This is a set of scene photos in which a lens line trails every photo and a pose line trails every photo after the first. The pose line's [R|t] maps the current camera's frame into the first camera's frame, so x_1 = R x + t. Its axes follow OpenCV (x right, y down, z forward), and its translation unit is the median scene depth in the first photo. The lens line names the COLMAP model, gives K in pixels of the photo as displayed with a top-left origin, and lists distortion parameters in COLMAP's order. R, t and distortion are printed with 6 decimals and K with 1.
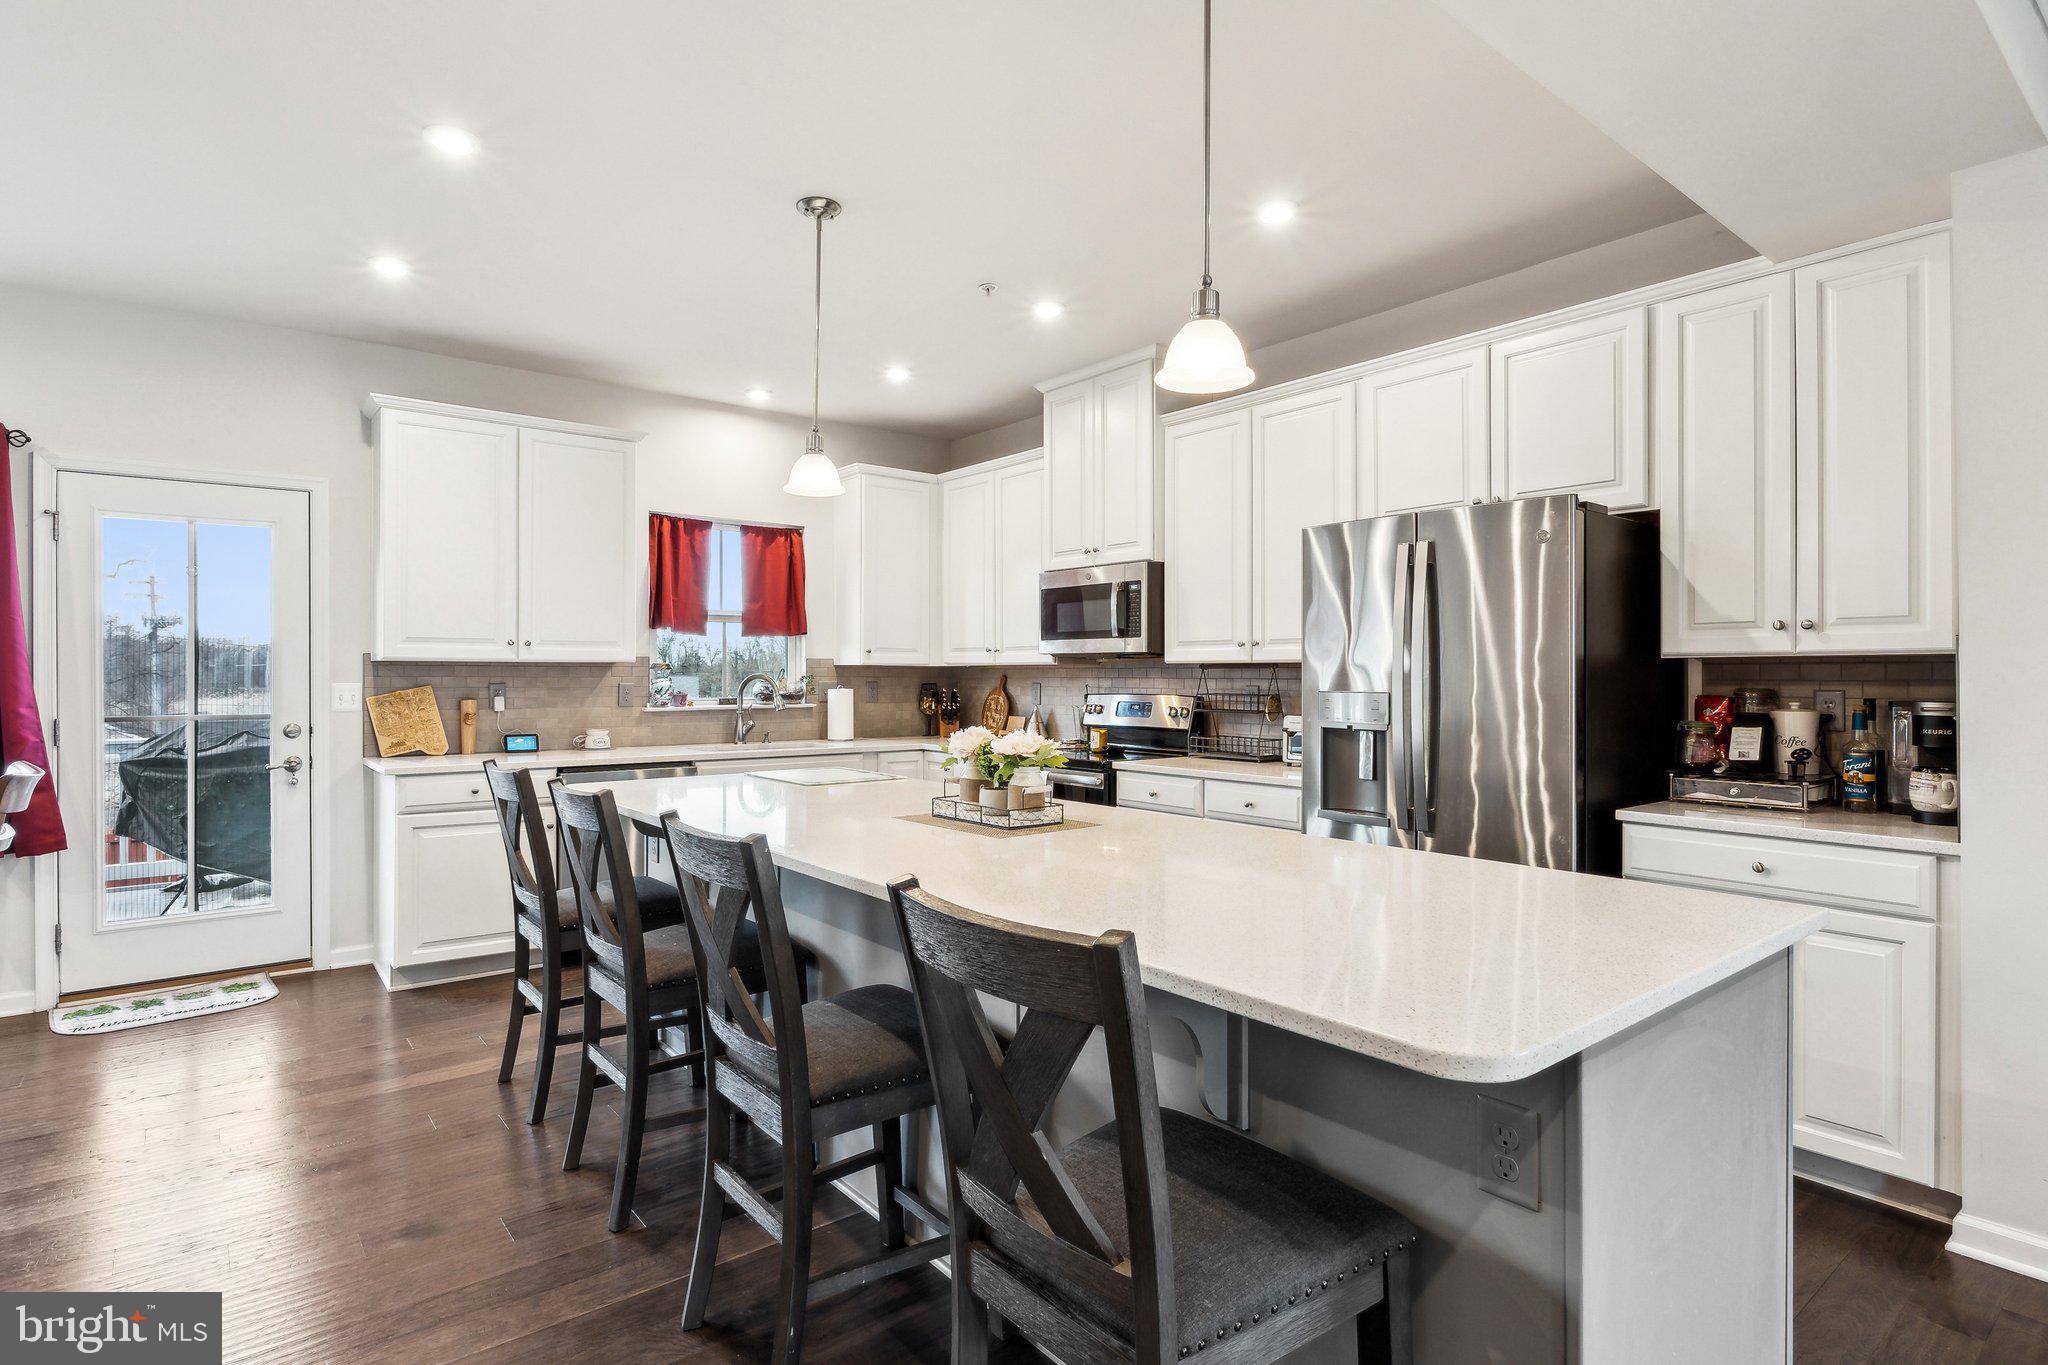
lens RADIAL K [[1059.0, 0, 1024.0], [0, 1059.0, 682.5], [0, 0, 1]] dist [0.000010, -0.000327]
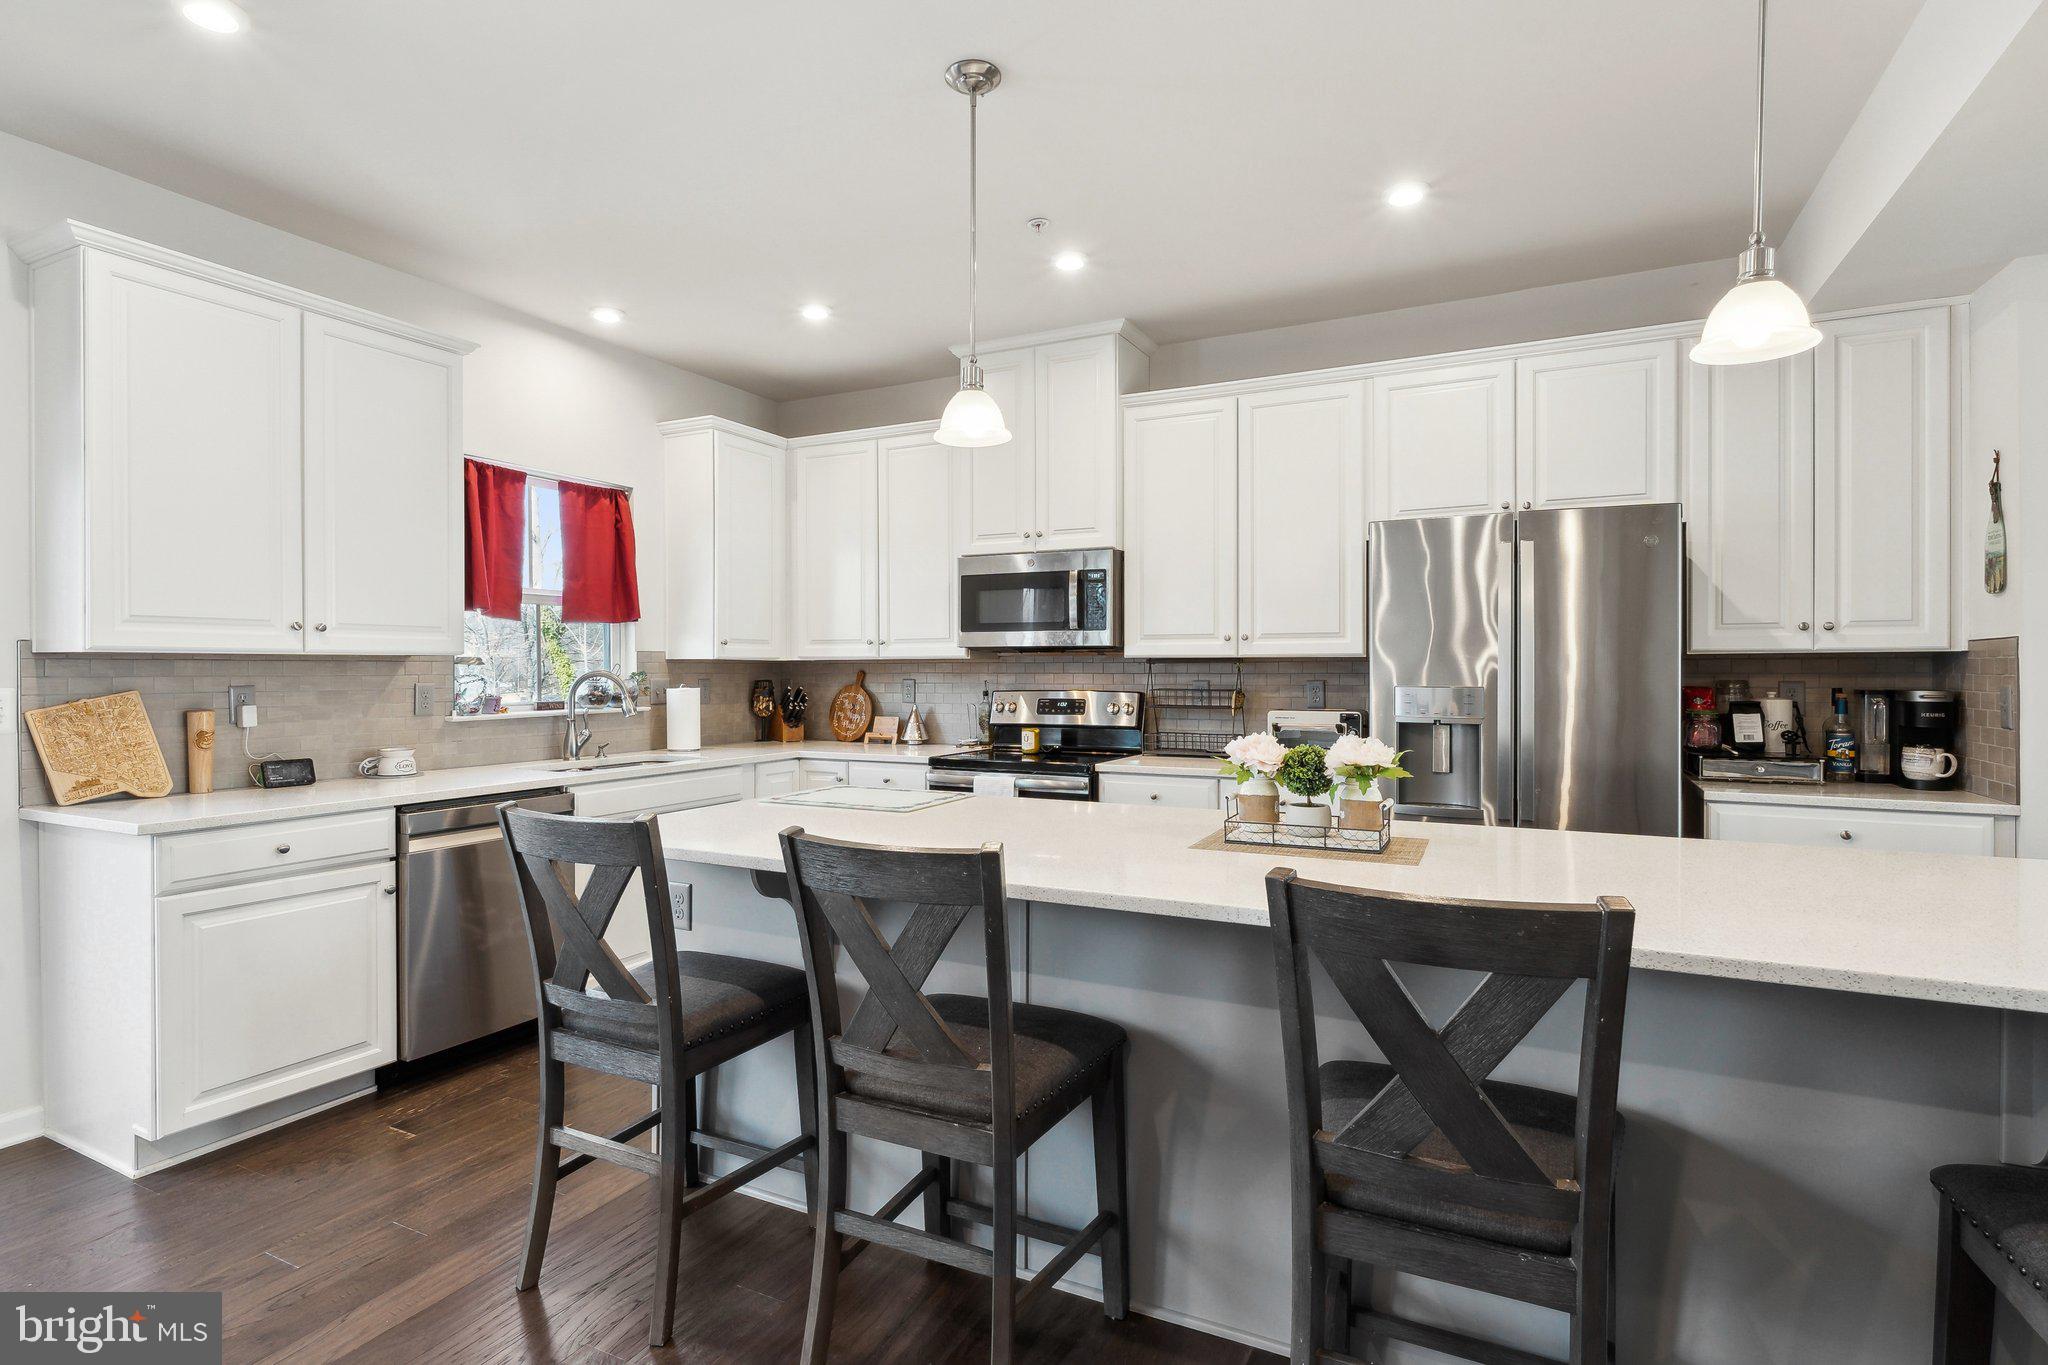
lens RADIAL K [[1021.6, 0, 1024.0], [0, 1021.6, 682.5], [0, 0, 1]] dist [-0.002800, 0.000007]
pose [[0.907652, -0.008755, 0.419632, -0.314683], [0.006084, 0.999952, 0.007703, -0.003388], [-0.419679, -0.004438, 0.907662, 0.195923]]
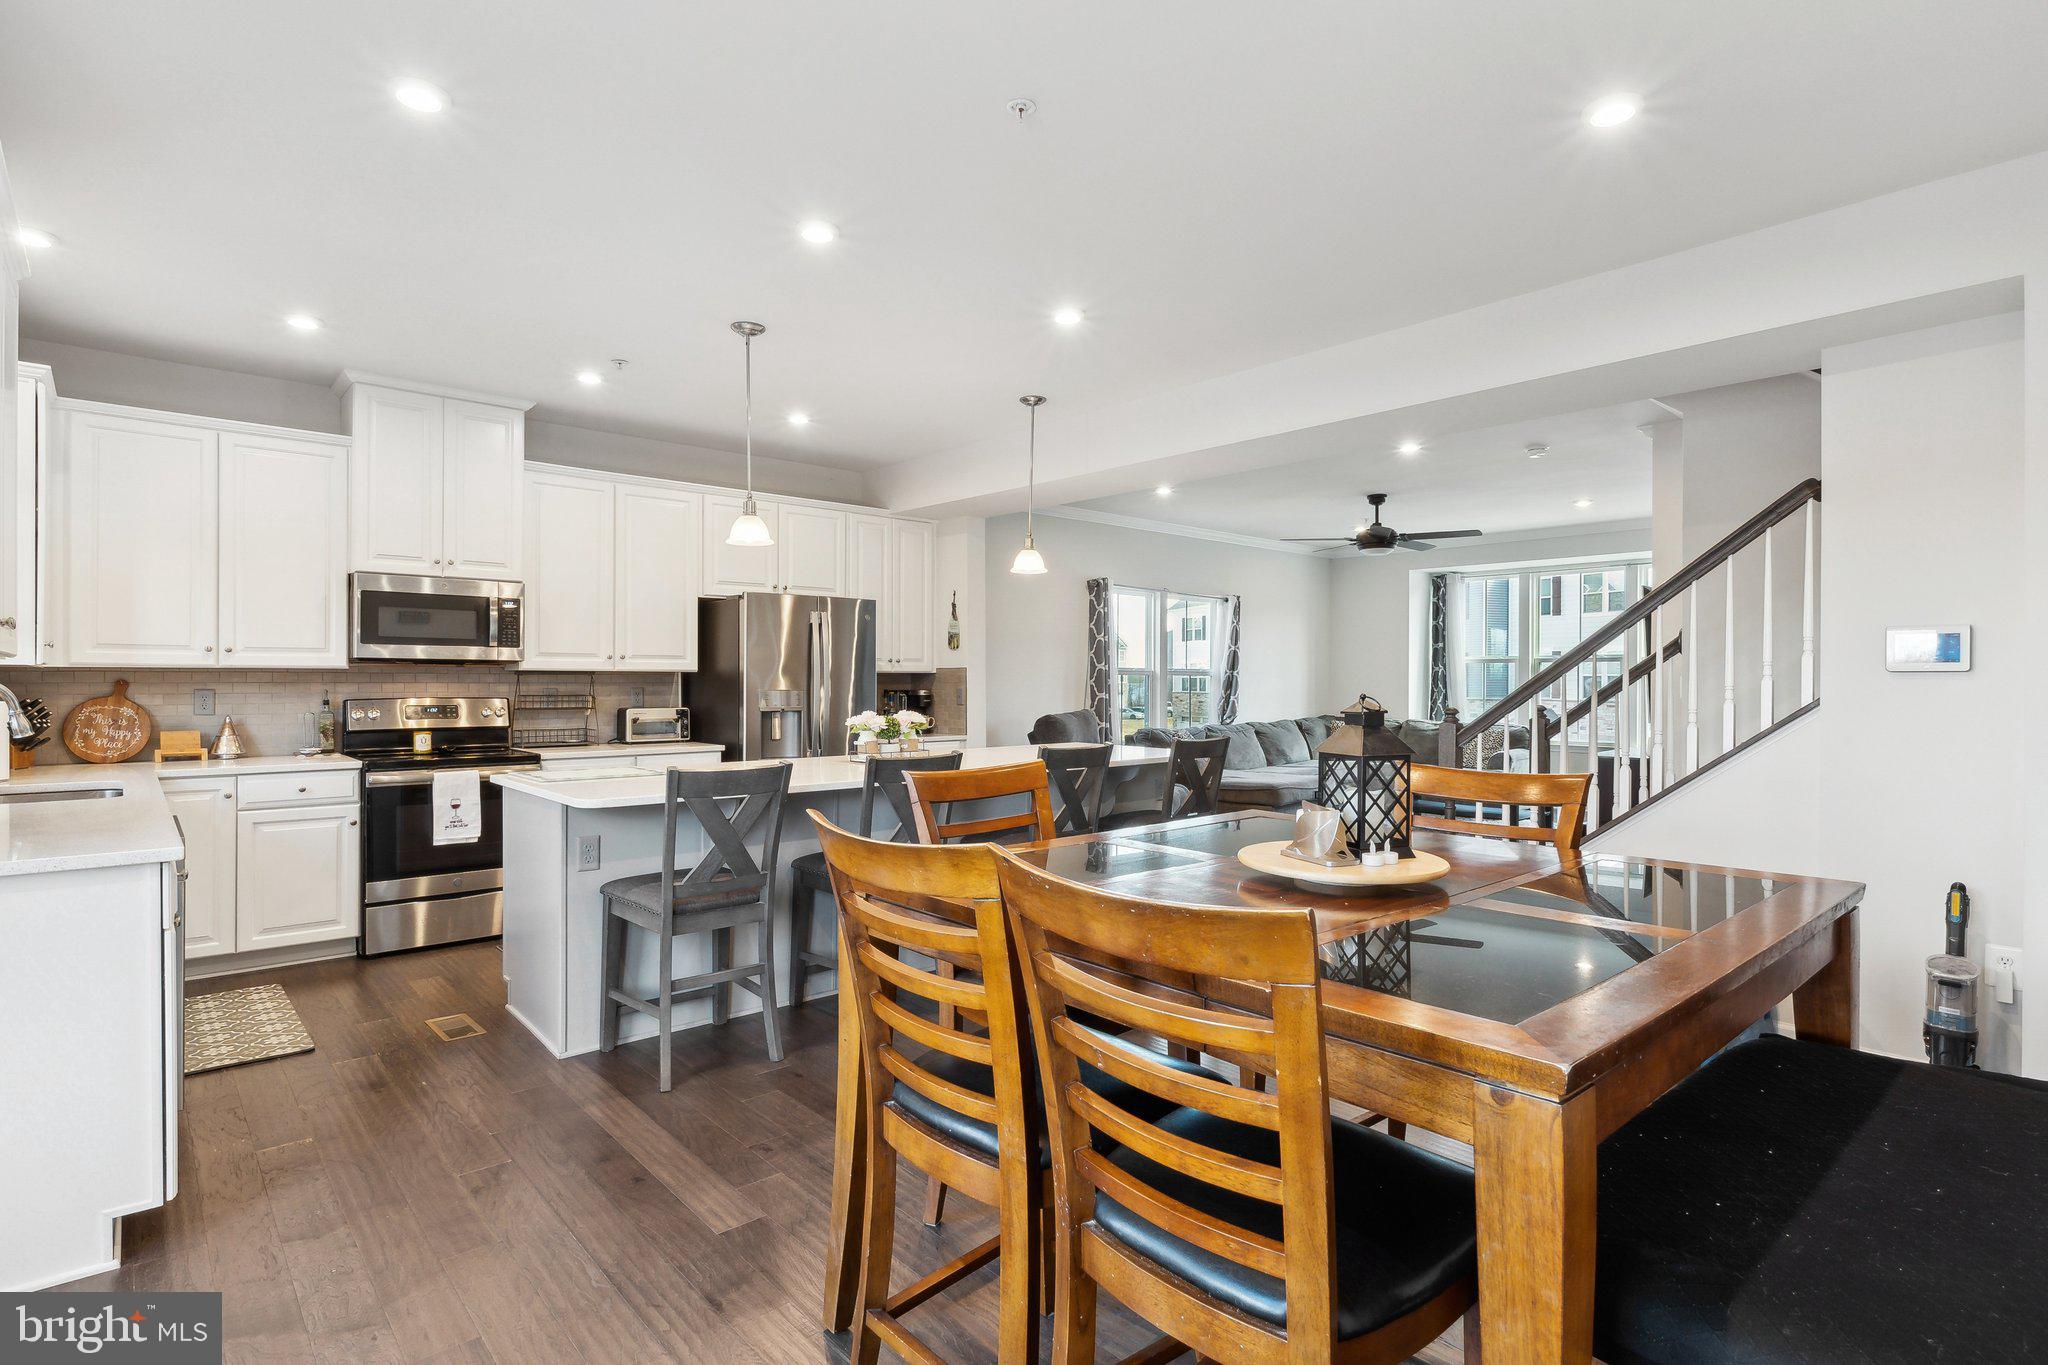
lens RADIAL K [[1006.1, 0, 1024.0], [0, 1006.1, 682.5], [0, 0, 1]] dist [-0.001282, -0.000278]
pose [[-0.057102, 0.002003, 0.998366, -0.964036], [0.008612, 0.999962, -0.001514, 0.002145], [-0.998331, 0.008512, -0.057117, 0.475615]]
